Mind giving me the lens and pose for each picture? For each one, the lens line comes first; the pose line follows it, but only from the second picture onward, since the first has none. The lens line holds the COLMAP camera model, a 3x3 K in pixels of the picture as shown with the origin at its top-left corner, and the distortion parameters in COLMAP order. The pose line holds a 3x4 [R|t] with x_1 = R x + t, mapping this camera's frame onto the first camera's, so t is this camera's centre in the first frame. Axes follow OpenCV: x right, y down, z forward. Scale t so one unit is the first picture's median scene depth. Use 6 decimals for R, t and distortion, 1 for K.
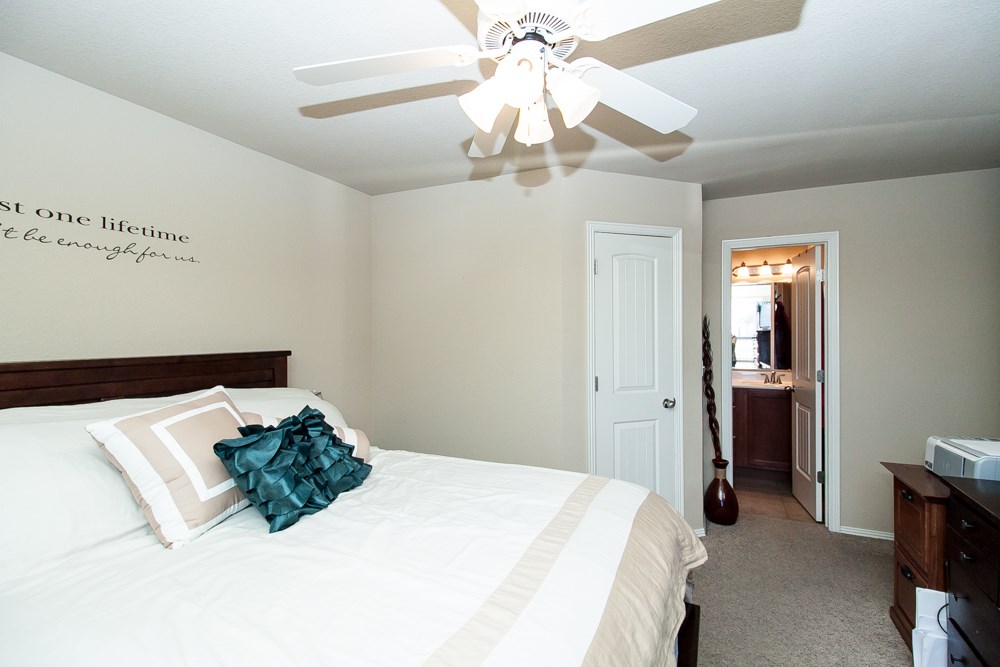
lens RADIAL K [[453.4, 0, 500.6], [0, 453.4, 332.4], [0, 0, 1]] dist [0.012983, -0.012380]
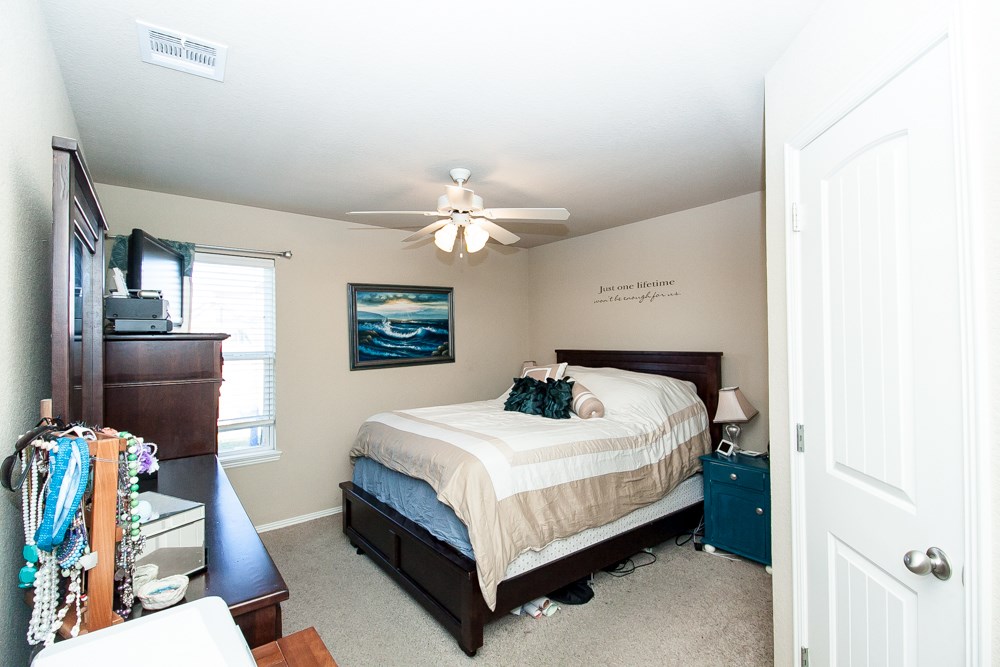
lens RADIAL K [[453.4, 0, 501.2], [0, 453.4, 332.3], [0, 0, 1]] dist [0.012983, -0.012380]
pose [[-0.465604, -0.009350, -0.884944, 1.210219], [0.004765, 0.999903, -0.013072, -0.001537], [0.884980, -0.010303, -0.465515, 1.354510]]
